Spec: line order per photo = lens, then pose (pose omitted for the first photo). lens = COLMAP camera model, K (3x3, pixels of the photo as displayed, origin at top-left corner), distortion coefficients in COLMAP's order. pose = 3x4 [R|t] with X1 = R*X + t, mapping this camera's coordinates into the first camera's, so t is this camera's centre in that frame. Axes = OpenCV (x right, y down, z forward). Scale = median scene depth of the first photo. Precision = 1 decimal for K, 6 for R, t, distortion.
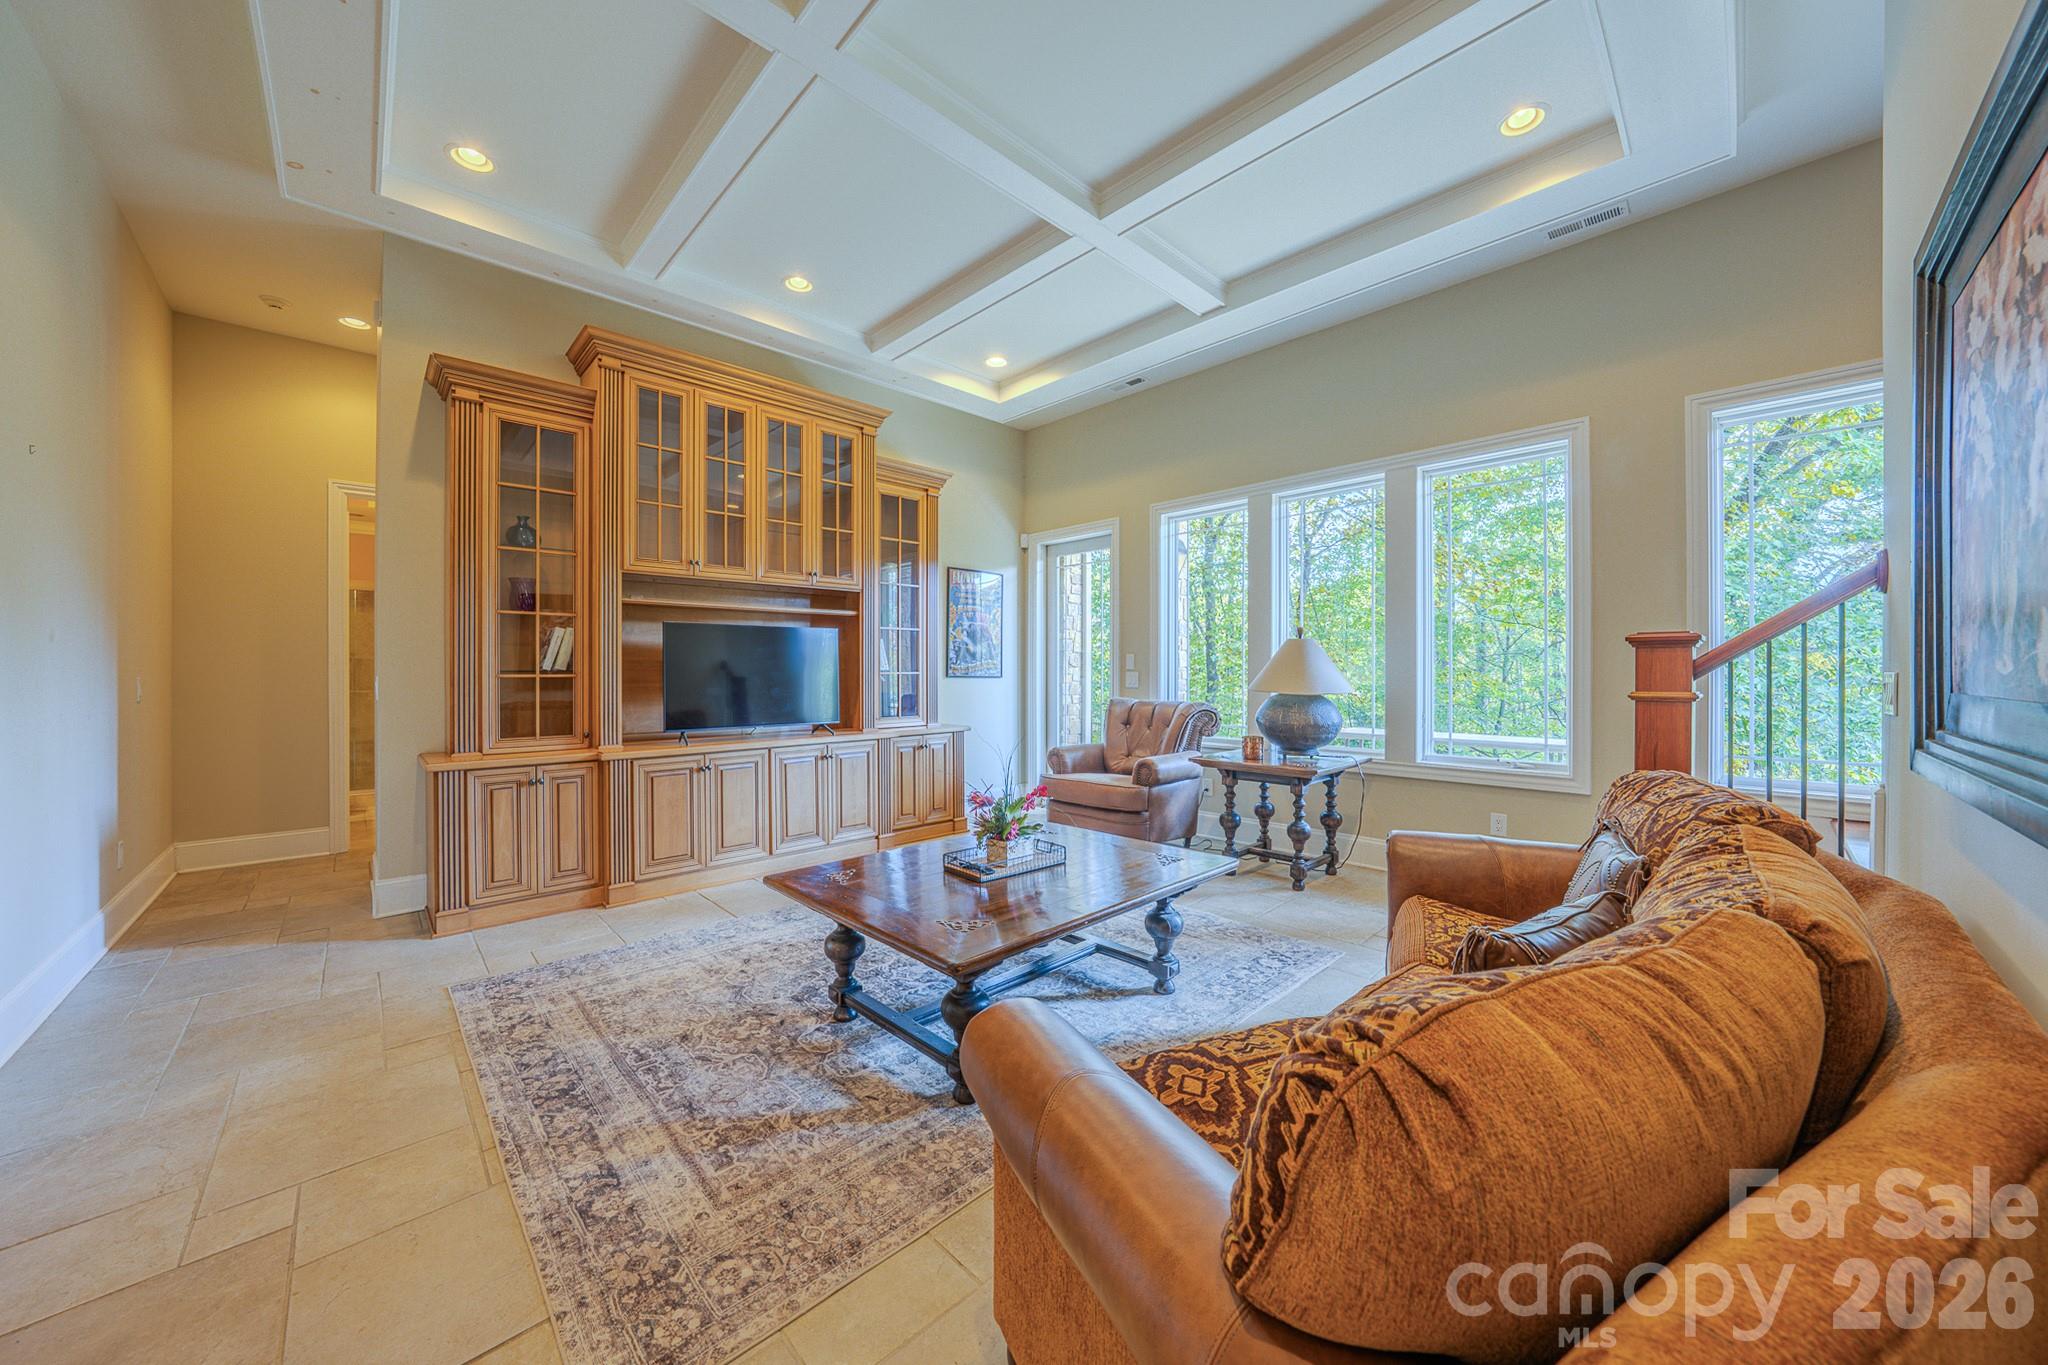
lens RADIAL K [[723.5, 0, 1029.4], [0, 723.5, 664.1], [0, 0, 1]] dist [-0.018836, -0.000020]
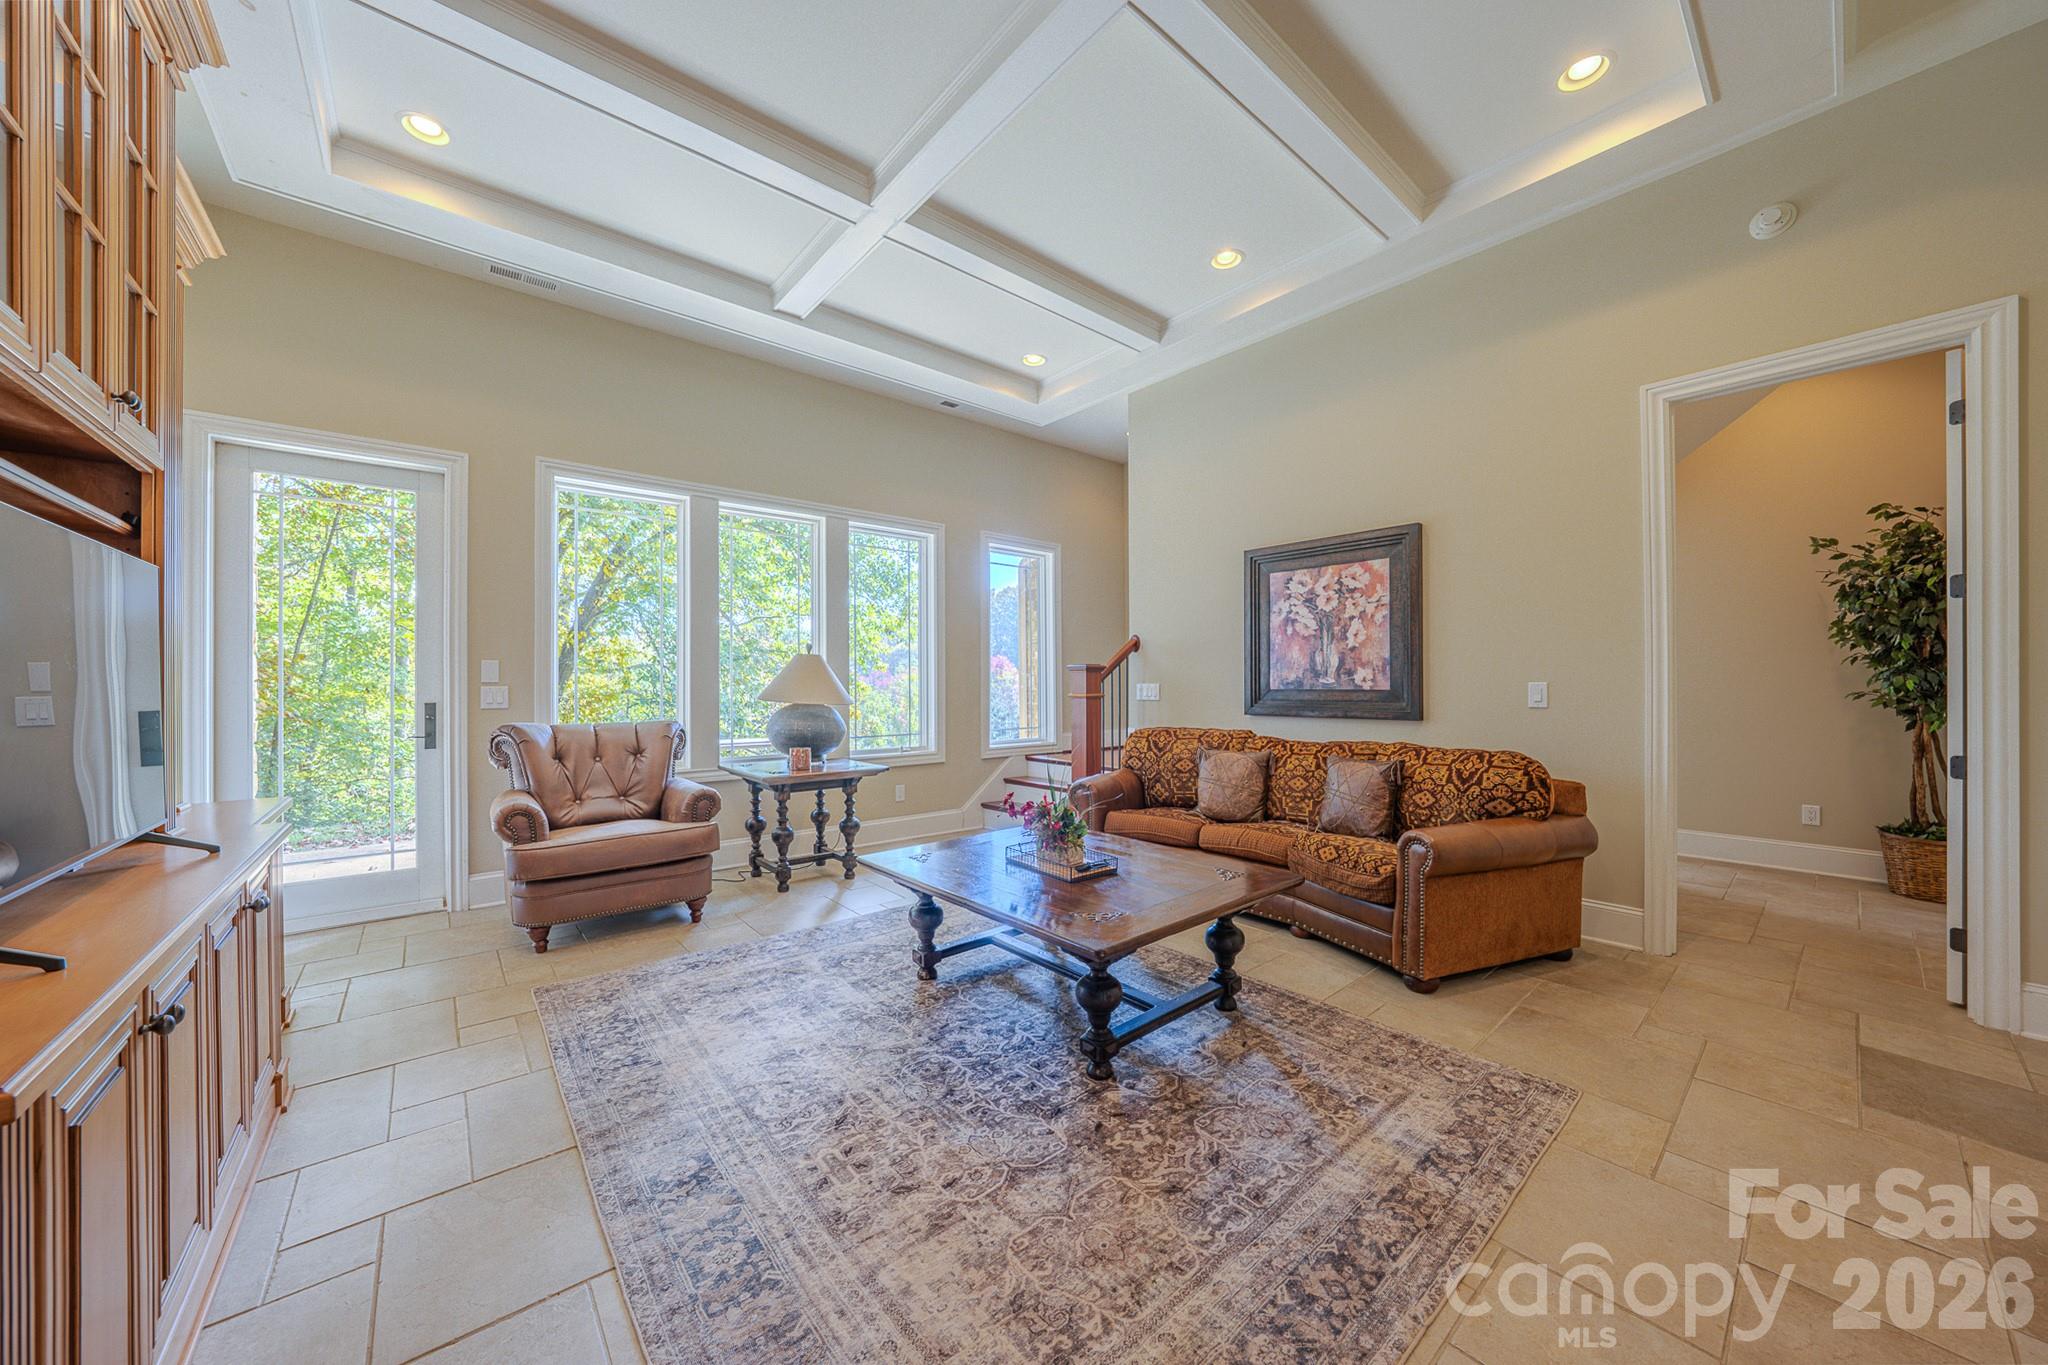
lens RADIAL K [[709.8, 0, 1024.0], [0, 709.8, 679.5], [0, 0, 1]] dist [-0.031532, 0.007271]
pose [[0.063176, 0.010090, 0.997951, -0.902036], [-0.006035, 0.999934, -0.009728, 0.014310], [-0.997984, -0.005408, 0.063233, 0.835878]]
